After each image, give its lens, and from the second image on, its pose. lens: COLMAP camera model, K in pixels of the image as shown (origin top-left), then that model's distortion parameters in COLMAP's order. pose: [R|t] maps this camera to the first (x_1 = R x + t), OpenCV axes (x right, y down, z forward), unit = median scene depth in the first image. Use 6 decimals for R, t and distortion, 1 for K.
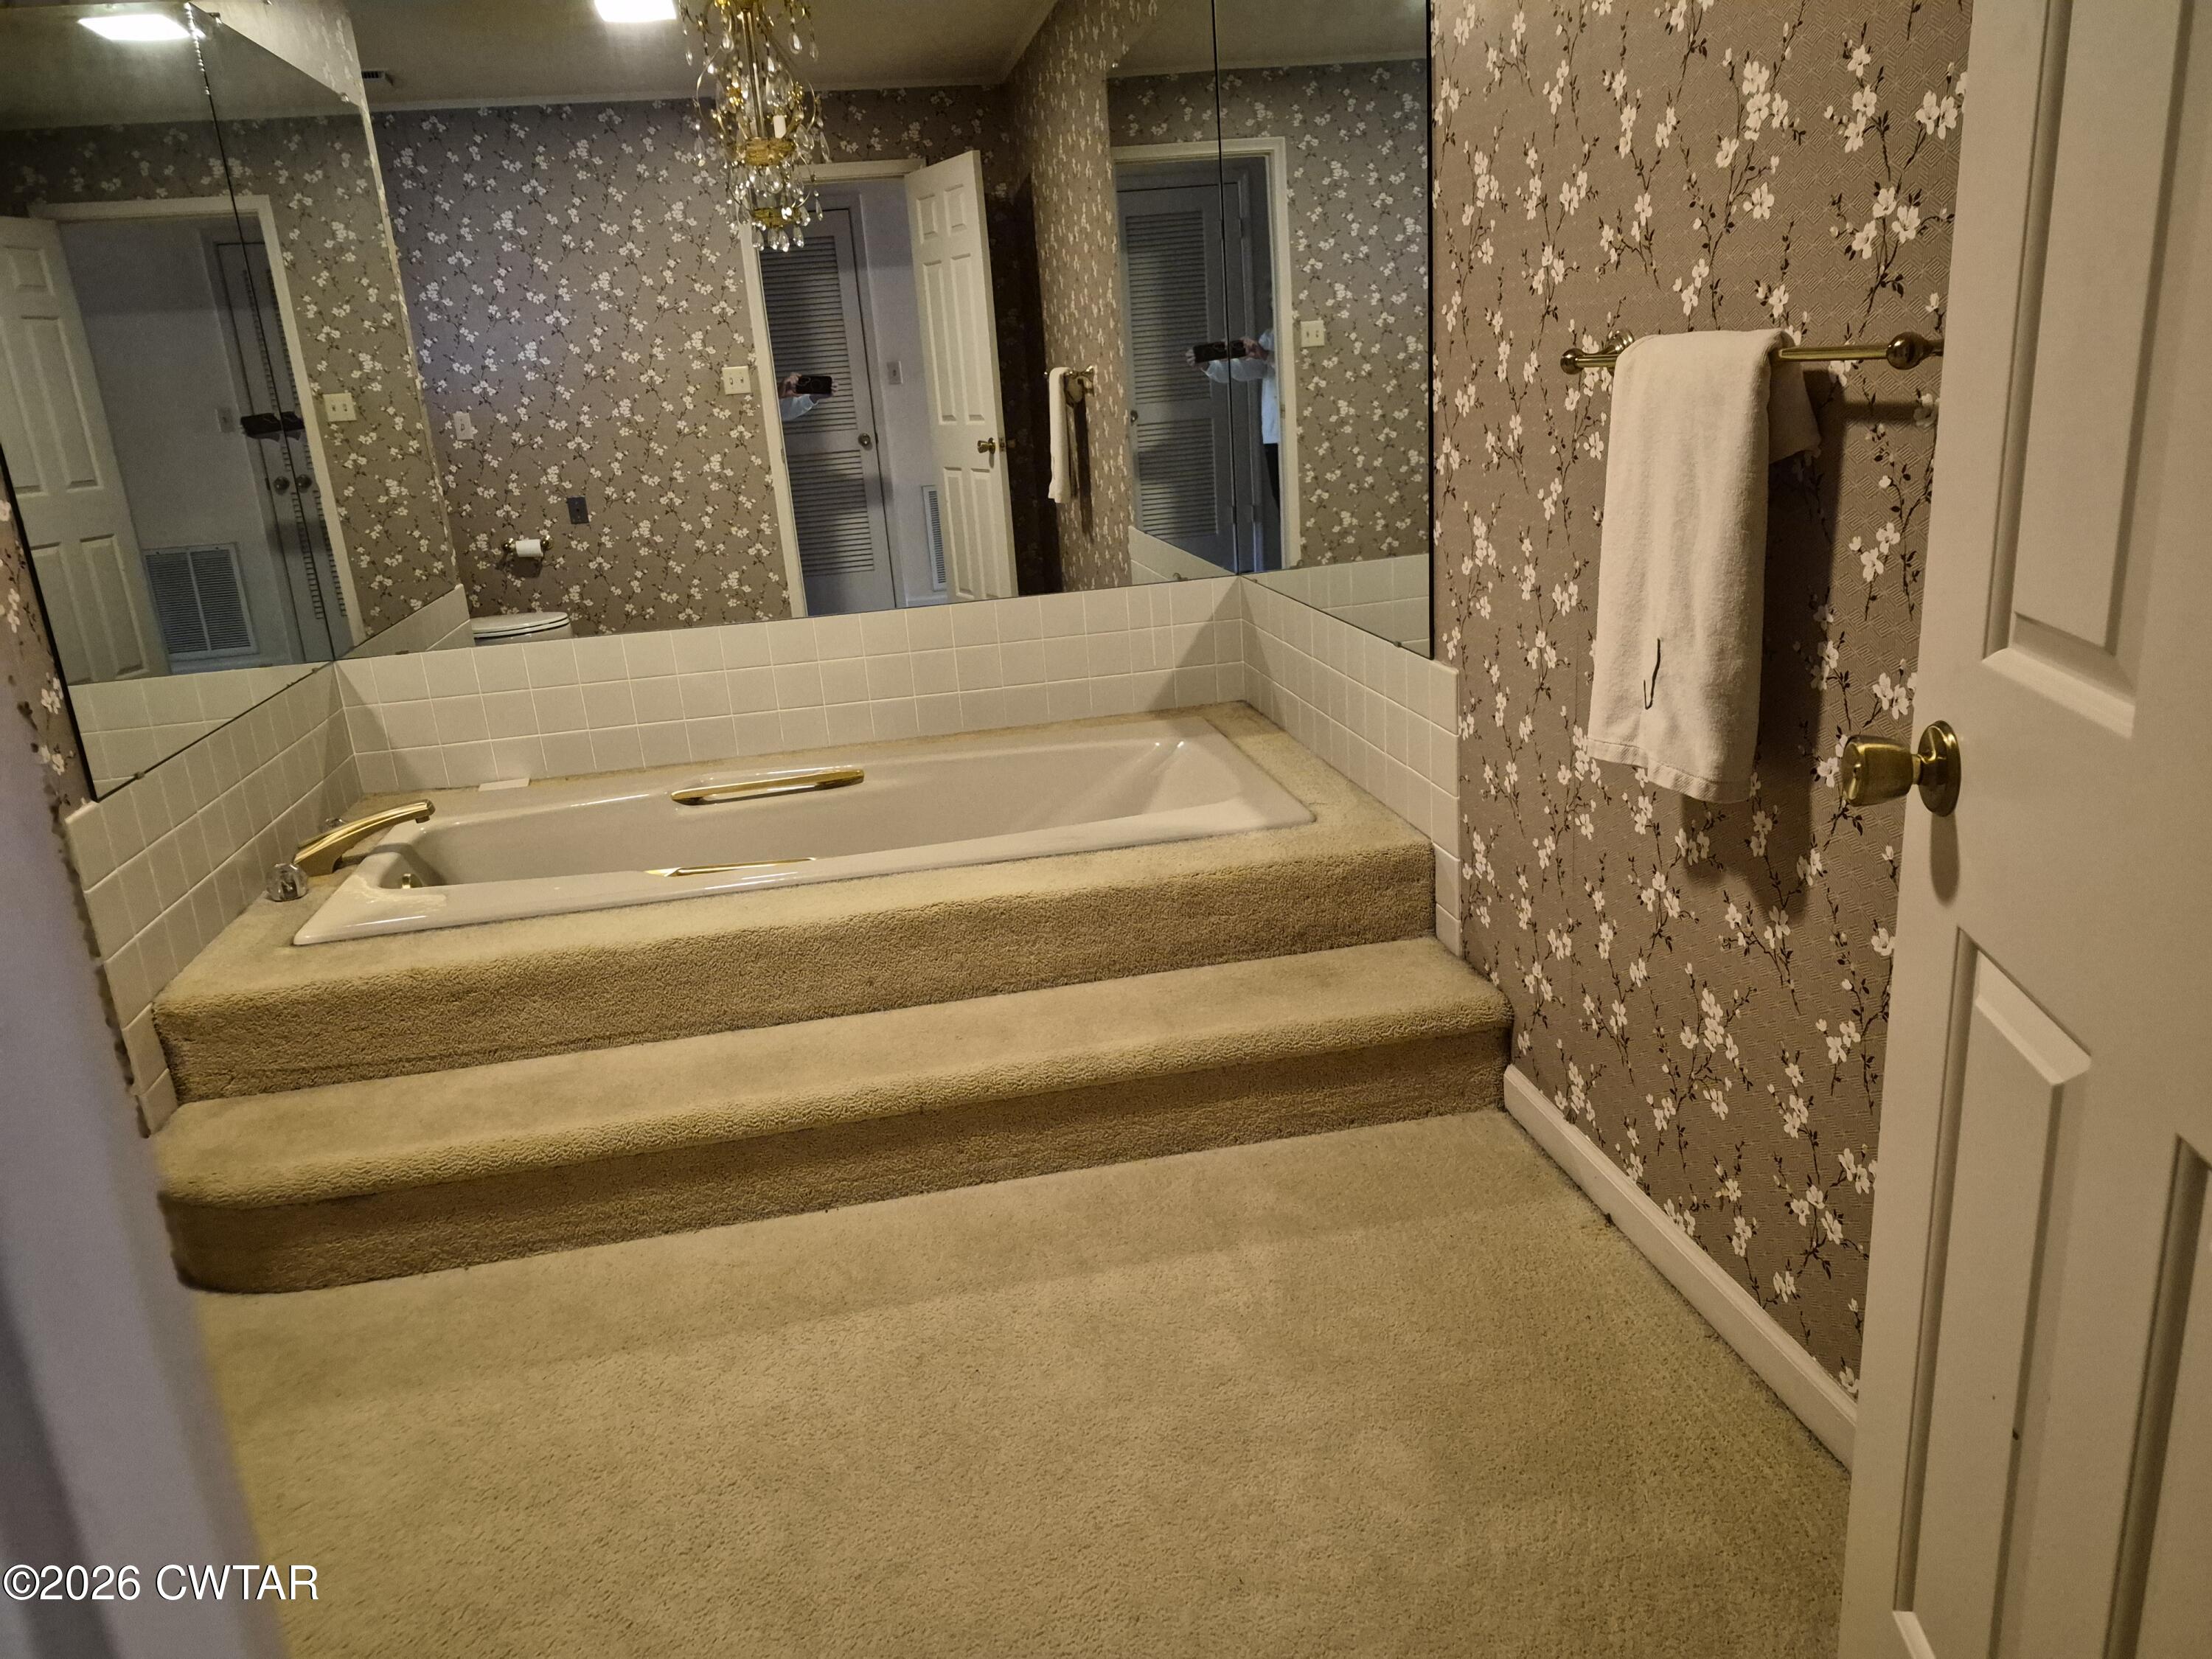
lens RADIAL K [[1559.9, 0, 1106.0], [0, 1559.9, 829.5], [0, 0, 1]] dist [0.019887, -0.004626]
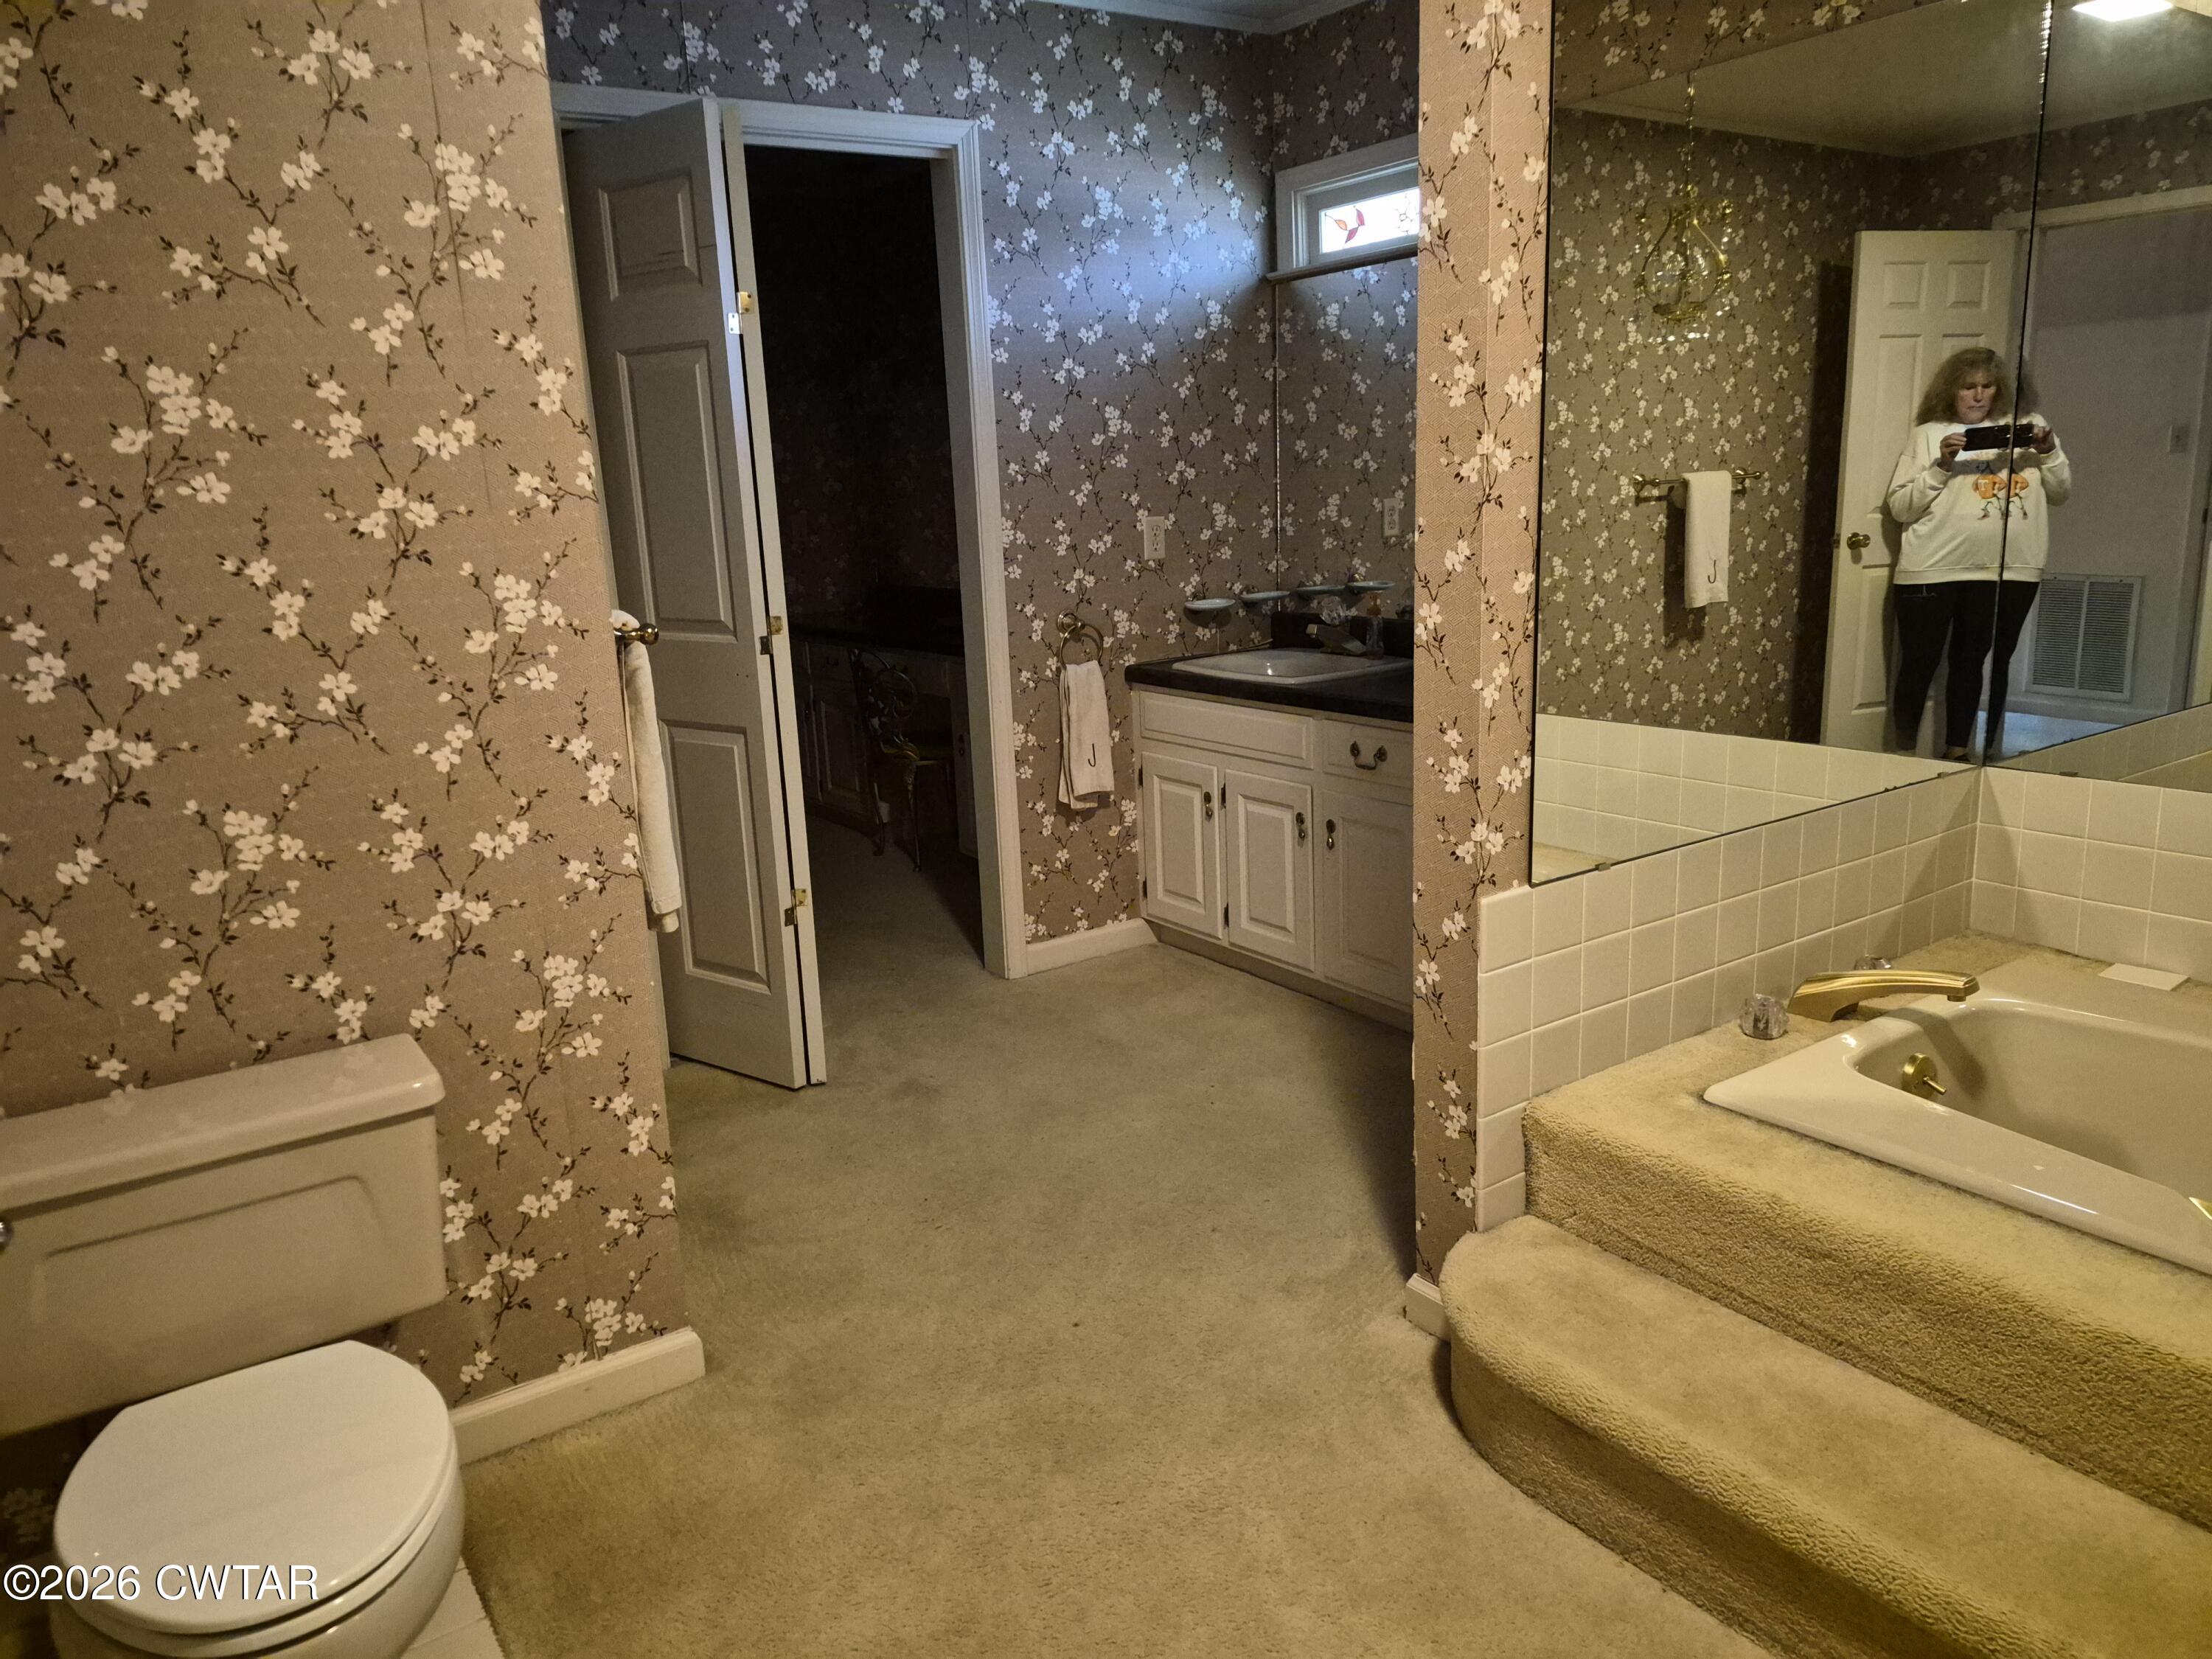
lens RADIAL K [[1559.9, 0, 1106.0], [0, 1559.9, 829.5], [0, 0, 1]] dist [0.019887, -0.004626]
pose [[0.410187, 0.255931, -0.875355, 0.053489], [-0.250683, 0.954486, 0.161599, -0.112680], [0.876872, 0.153151, 0.455676, 0.279292]]
